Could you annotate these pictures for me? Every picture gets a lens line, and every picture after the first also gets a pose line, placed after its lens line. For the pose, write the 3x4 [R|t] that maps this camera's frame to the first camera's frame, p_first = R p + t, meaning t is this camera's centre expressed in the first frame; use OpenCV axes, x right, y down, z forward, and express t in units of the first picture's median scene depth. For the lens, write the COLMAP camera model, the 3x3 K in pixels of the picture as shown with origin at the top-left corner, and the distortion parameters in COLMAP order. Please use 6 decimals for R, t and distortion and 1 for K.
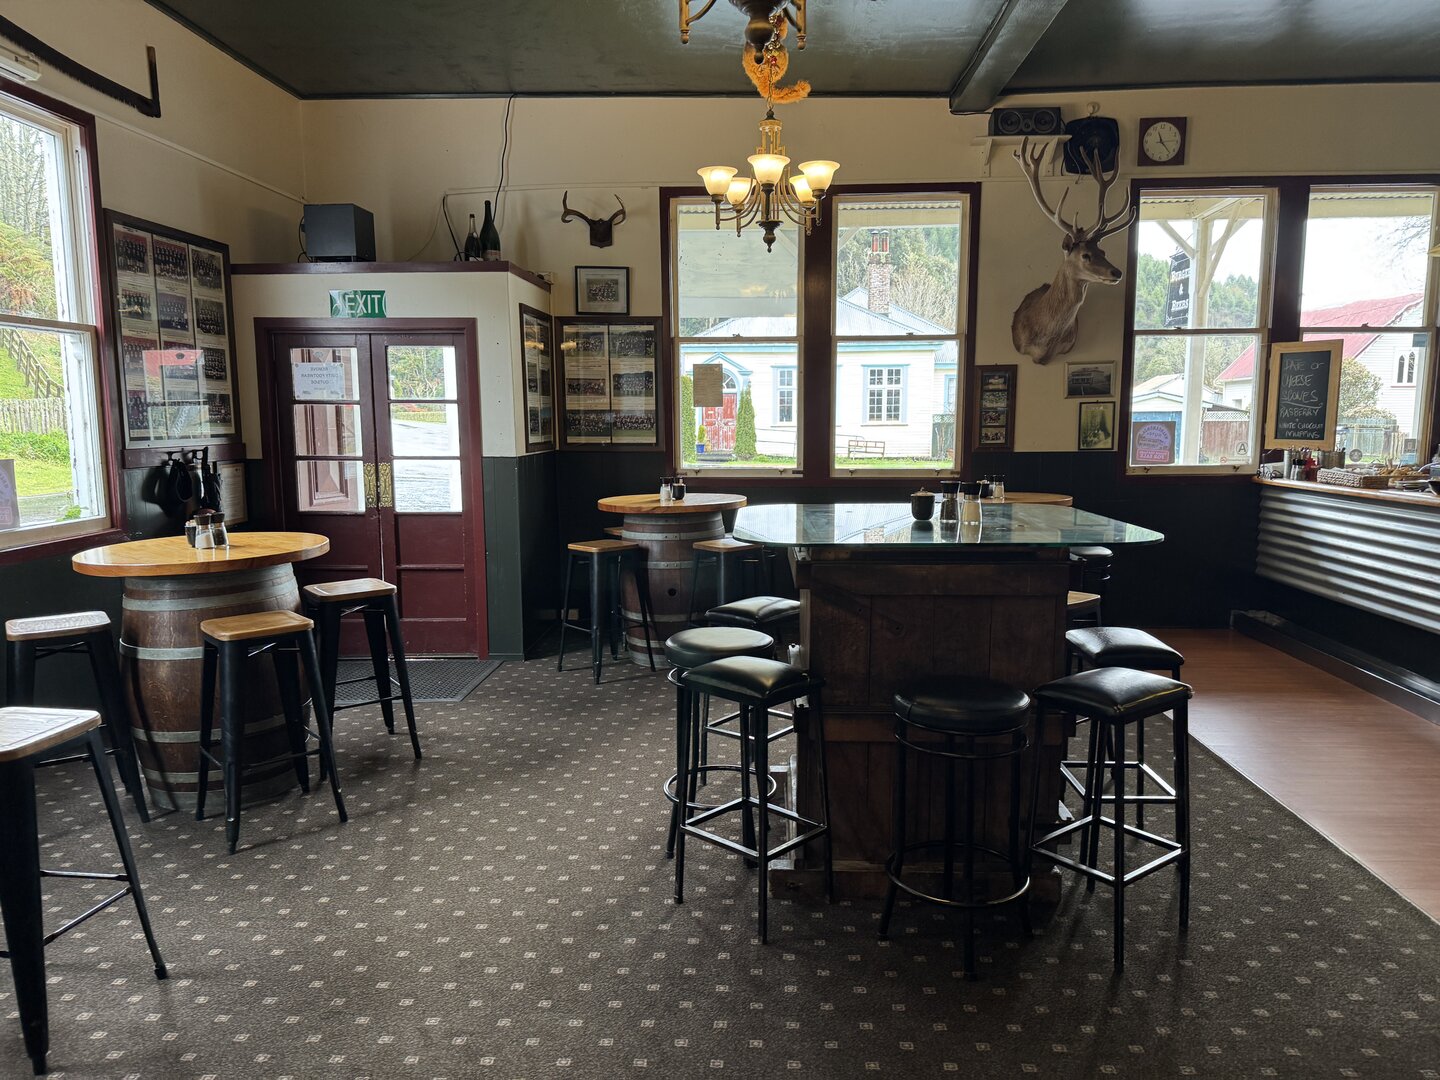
lens RADIAL K [[1022.0, 0, 720.0], [0, 1022.0, 540.0], [0, 0, 1]] dist [0.002676, 0.001938]
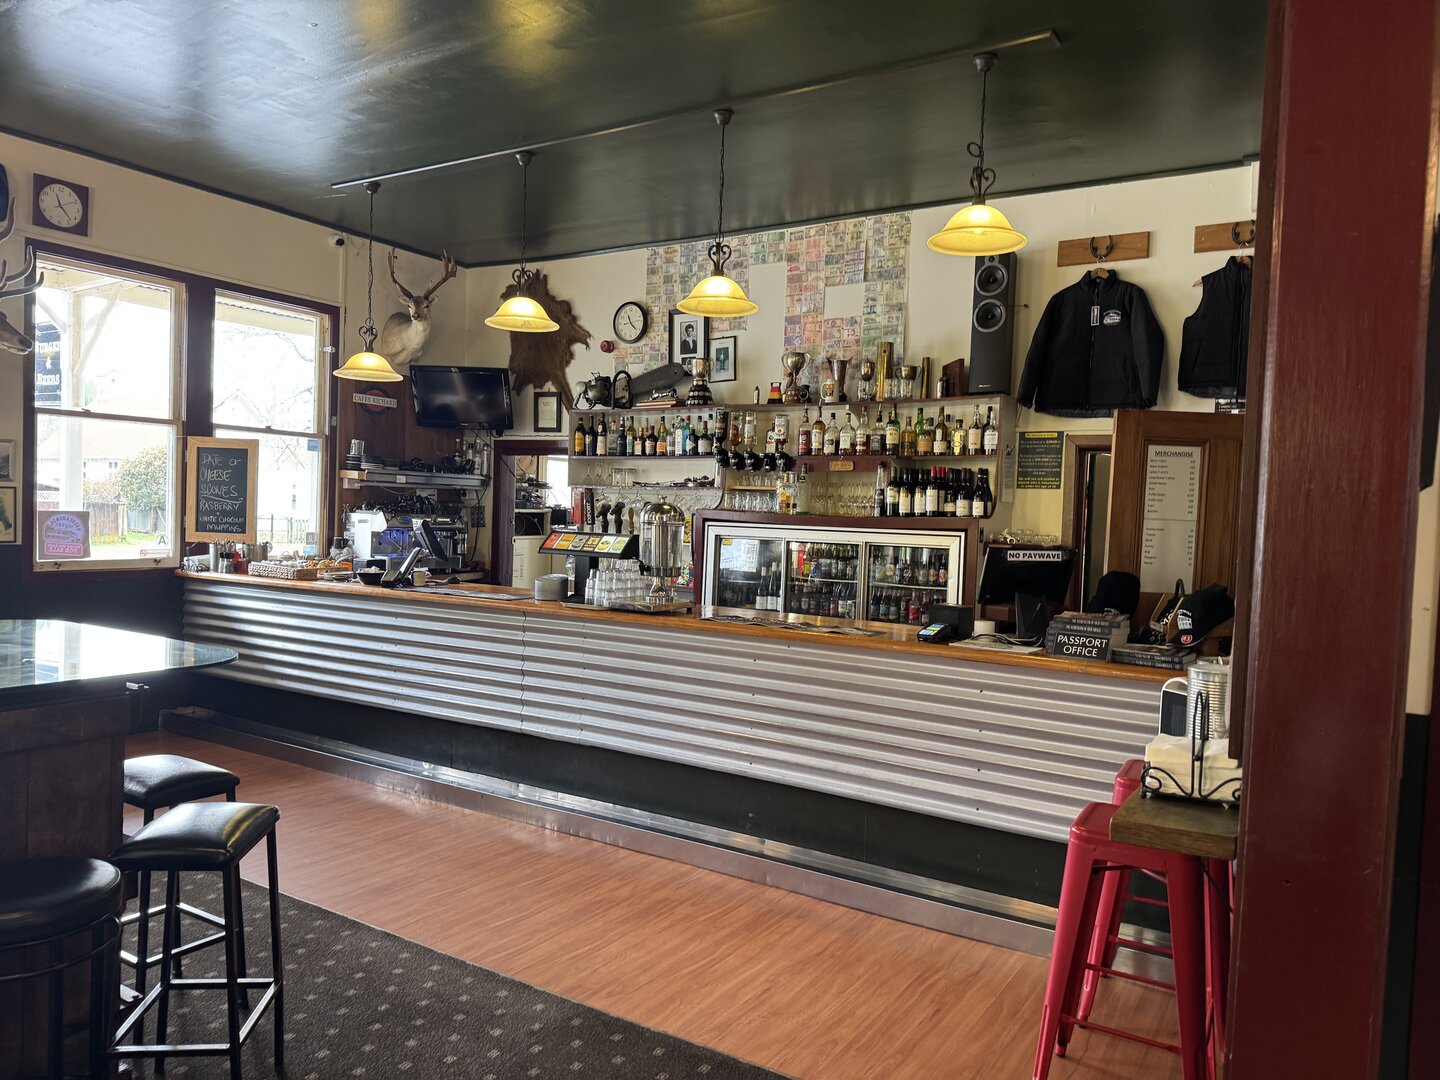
lens RADIAL K [[1022.0, 0, 720.0], [0, 1022.0, 540.0], [0, 0, 1]] dist [0.002676, 0.001938]
pose [[0.491695, -0.002547, 0.870764, -0.076623], [0.069580, 0.996913, -0.036374, -0.019235], [-0.867983, 0.078473, 0.490355, 0.068984]]
